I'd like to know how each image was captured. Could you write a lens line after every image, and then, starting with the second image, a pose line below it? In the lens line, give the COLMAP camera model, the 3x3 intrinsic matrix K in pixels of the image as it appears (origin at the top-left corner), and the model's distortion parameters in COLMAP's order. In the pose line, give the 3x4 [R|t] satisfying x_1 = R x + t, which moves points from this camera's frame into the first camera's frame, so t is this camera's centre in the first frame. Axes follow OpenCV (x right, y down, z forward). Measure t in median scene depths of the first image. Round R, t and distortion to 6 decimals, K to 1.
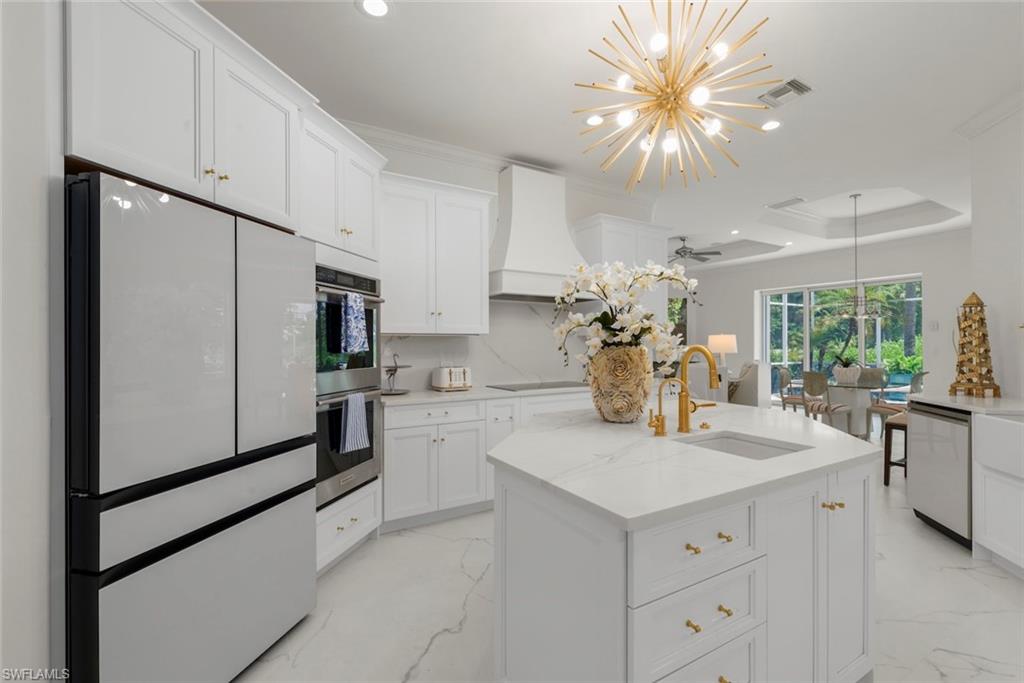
lens RADIAL K [[471.0, 0, 511.7], [0, 471.0, 343.5], [0, 0, 1]] dist [0.000827, 0.000193]
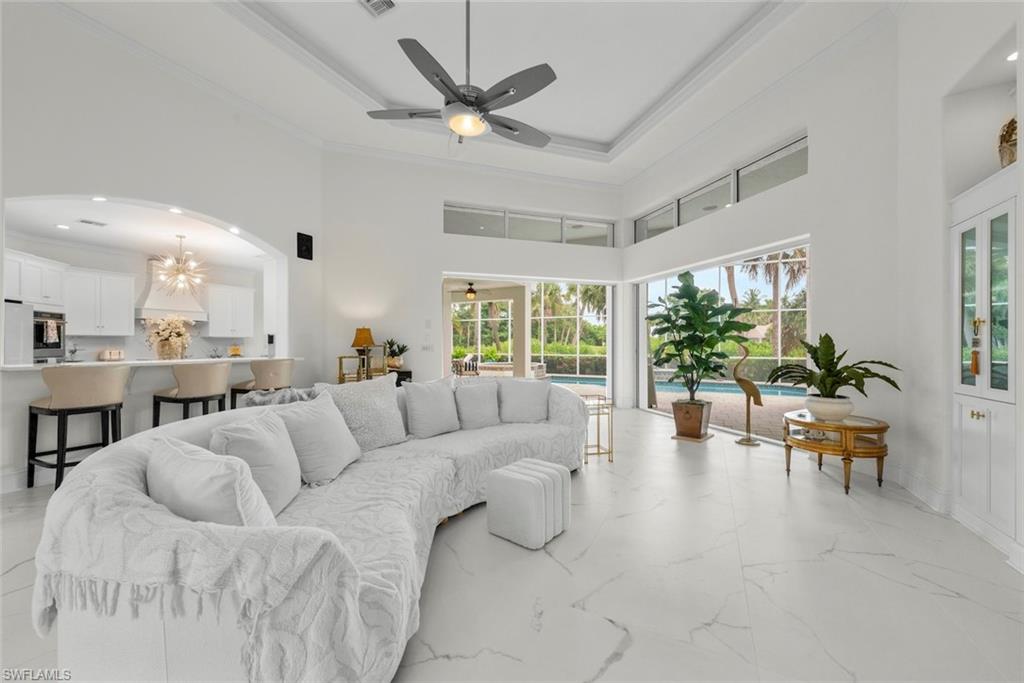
lens RADIAL K [[397.6, 0, 513.8], [0, 397.6, 345.7], [0, 0, 1]] dist [0.003375, 0.000285]
pose [[0.843018, 0.004889, 0.537863, 0.475721], [-0.006781, 0.999976, 0.001539, 0.011844], [-0.537843, -0.004944, 0.843031, -1.672684]]
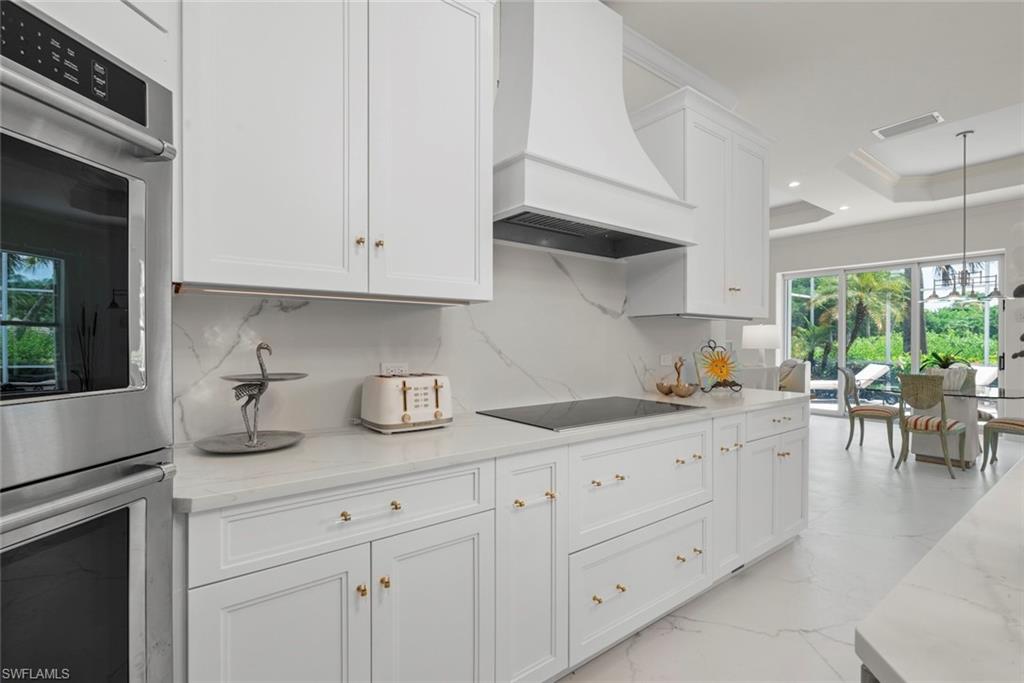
lens RADIAL K [[471.0, 0, 510.4], [0, 471.0, 343.3], [0, 0, 1]] dist [0.000827, 0.000193]
pose [[0.994059, 0.002983, 0.108803, -0.081273], [-0.003531, 0.999982, 0.004843, 0.017947], [-0.108787, -0.005199, 0.994052, 0.566284]]
